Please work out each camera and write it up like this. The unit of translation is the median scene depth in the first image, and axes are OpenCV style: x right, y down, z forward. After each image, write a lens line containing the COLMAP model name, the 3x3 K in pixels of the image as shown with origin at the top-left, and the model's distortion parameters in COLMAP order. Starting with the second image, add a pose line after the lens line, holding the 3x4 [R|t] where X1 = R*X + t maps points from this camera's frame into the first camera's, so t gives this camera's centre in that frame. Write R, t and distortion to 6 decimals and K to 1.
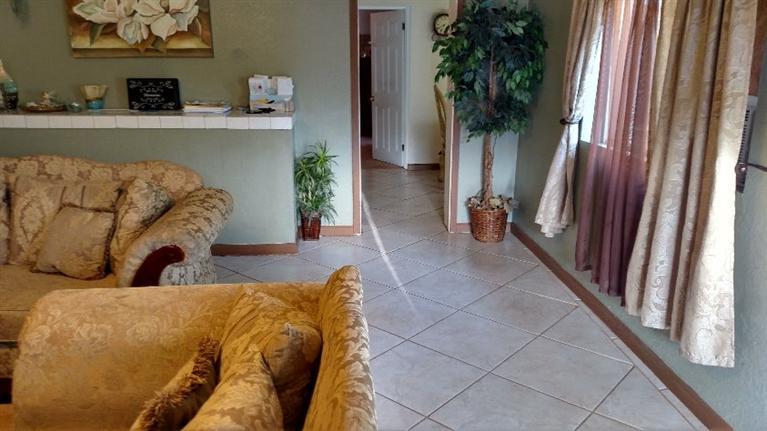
lens RADIAL K [[614.8, 0, 369.1], [0, 614.8, 218.7], [0, 0, 1]] dist [0.236859, -0.438482]
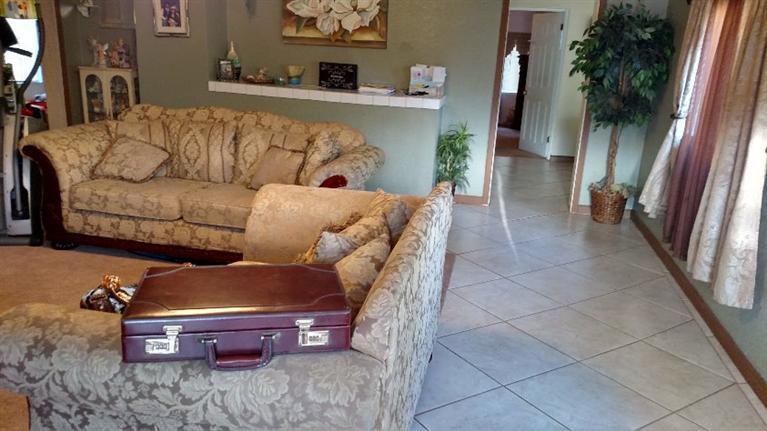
lens RADIAL K [[620.1, 0, 384.0], [0, 620.1, 224.1], [0, 0, 1]] dist [0.241734, -0.463478]
pose [[0.967814, 0.113733, -0.224502, 0.071636], [-0.111574, 0.993505, 0.022323, 0.065052], [0.225583, 0.003444, 0.974218, -0.225588]]
